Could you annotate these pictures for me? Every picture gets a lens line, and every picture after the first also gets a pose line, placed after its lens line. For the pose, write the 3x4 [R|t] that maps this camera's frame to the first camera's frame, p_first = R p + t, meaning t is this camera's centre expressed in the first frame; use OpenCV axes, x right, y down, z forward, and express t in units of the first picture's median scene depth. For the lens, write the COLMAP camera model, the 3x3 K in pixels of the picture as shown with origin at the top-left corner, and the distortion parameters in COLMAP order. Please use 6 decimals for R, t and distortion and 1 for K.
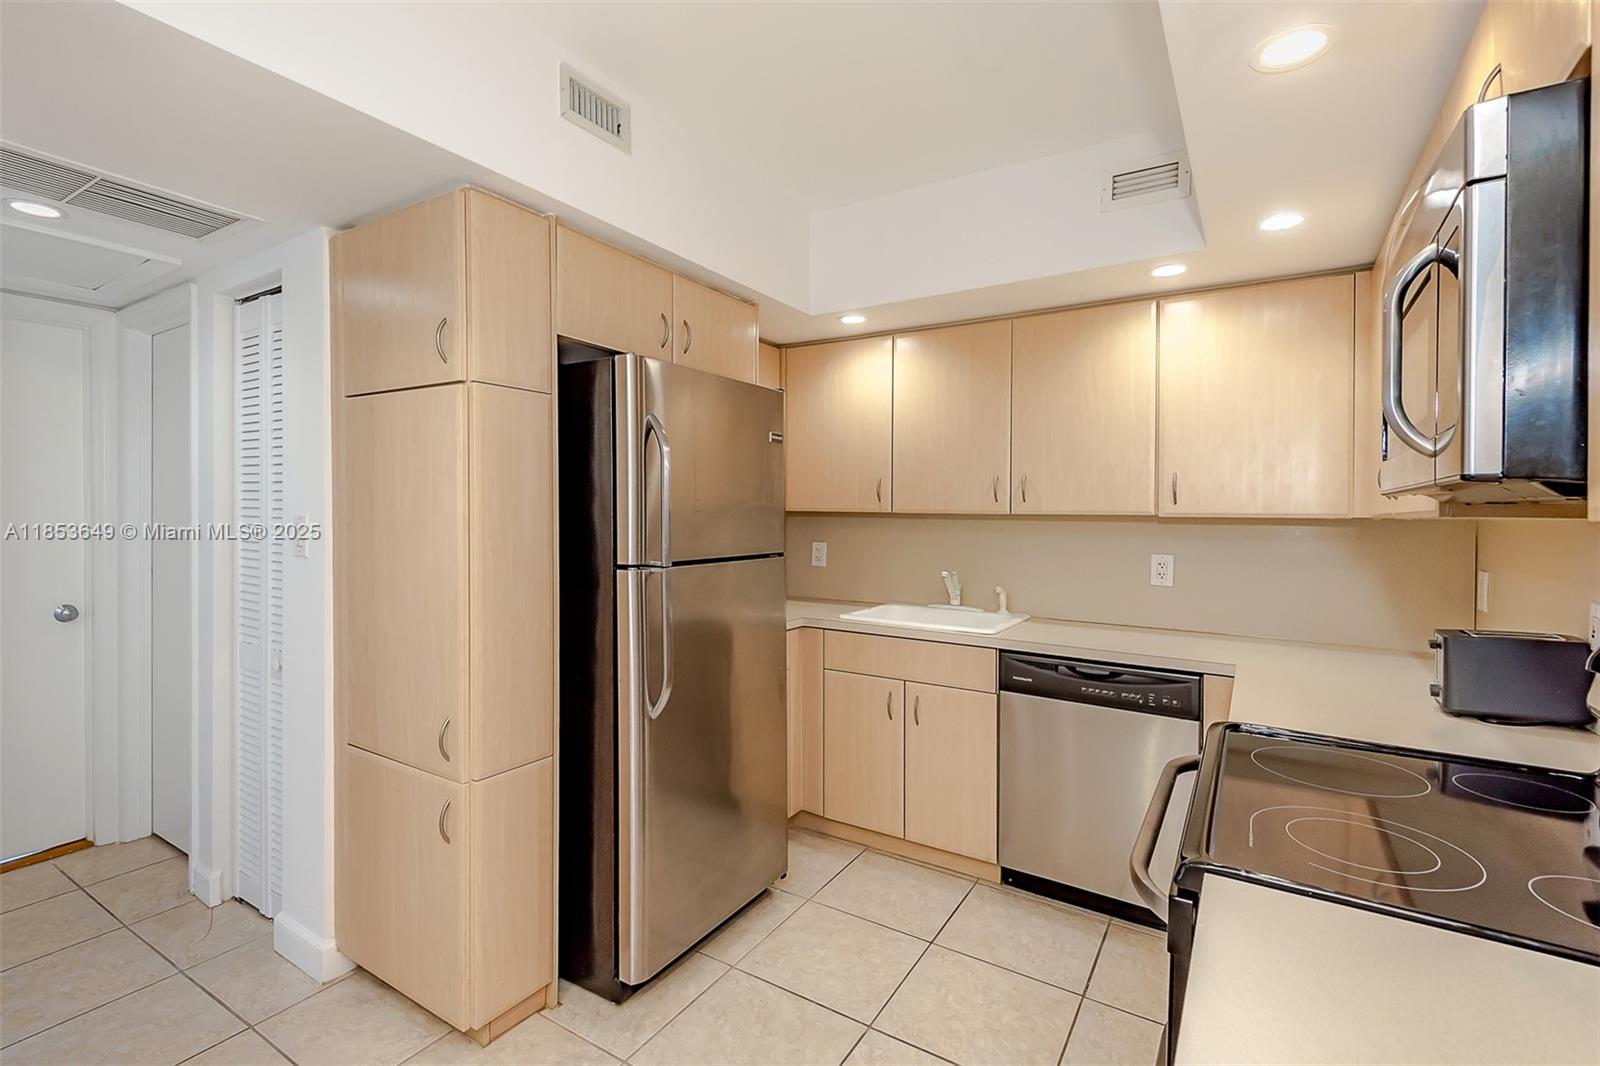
lens RADIAL K [[728.6, 0, 796.0], [0, 728.6, 519.9], [0, 0, 1]] dist [0.009159, -0.006507]
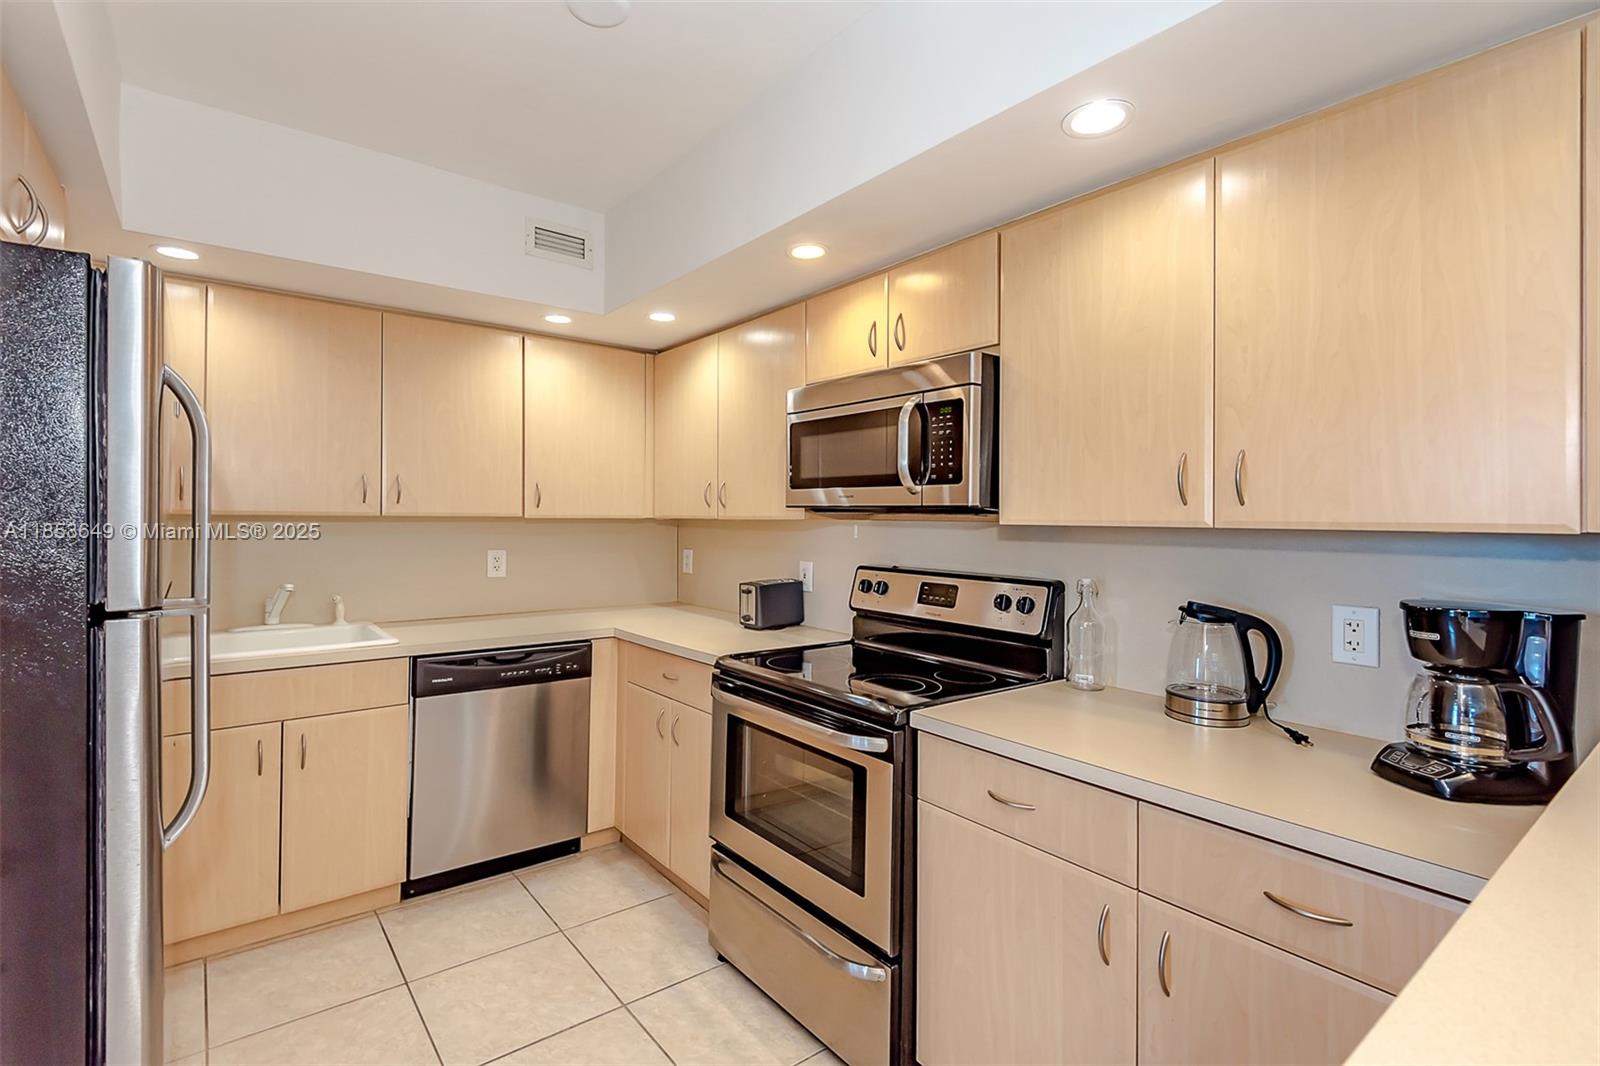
lens RADIAL K [[698.4, 0, 752.3], [0, 698.4, 520.8], [0, 0, 1]] dist [-0.004606, -0.003425]
pose [[0.353252, -0.011835, 0.935453, -0.458161], [0.002953, 0.999929, 0.011536, -0.012239], [-0.935524, -0.001313, 0.353262, 0.274330]]
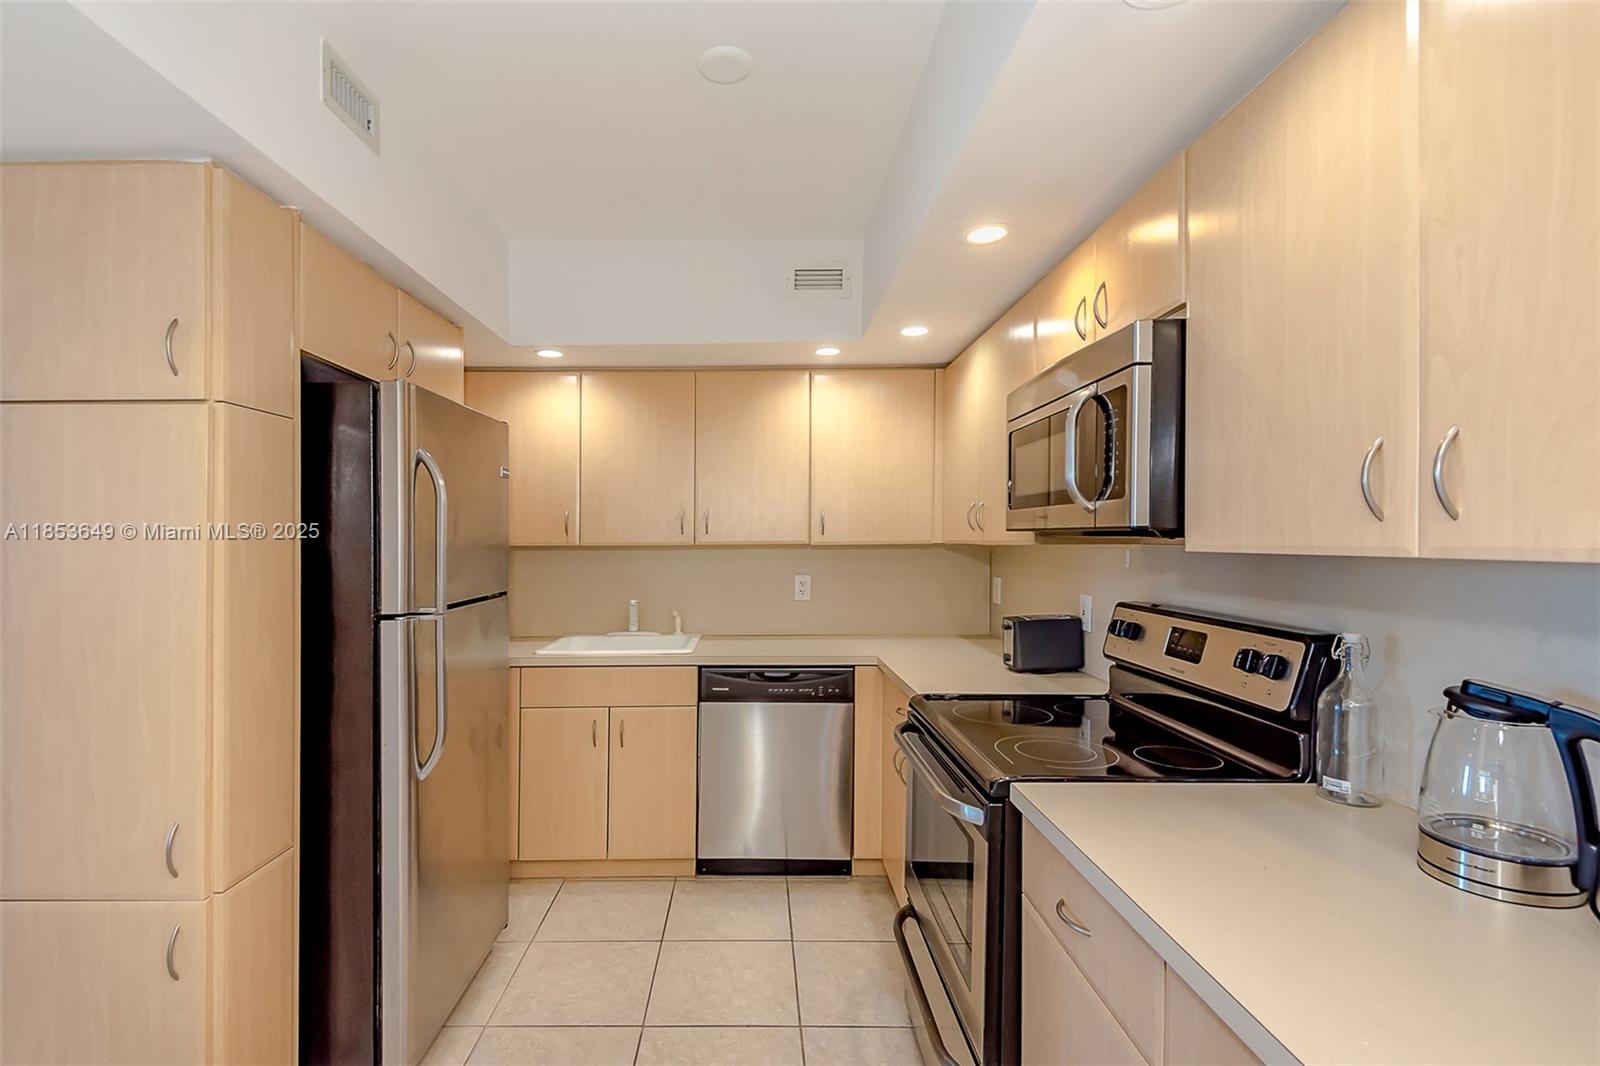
lens RADIAL K [[728.6, 0, 785.0], [0, 728.6, 546.2], [0, 0, 1]] dist [0.009159, -0.006507]
pose [[0.838288, -0.022032, 0.544783, -0.233699], [0.021426, 0.999743, 0.007462, -0.013712], [-0.544807, 0.005417, 0.838544, -0.016136]]
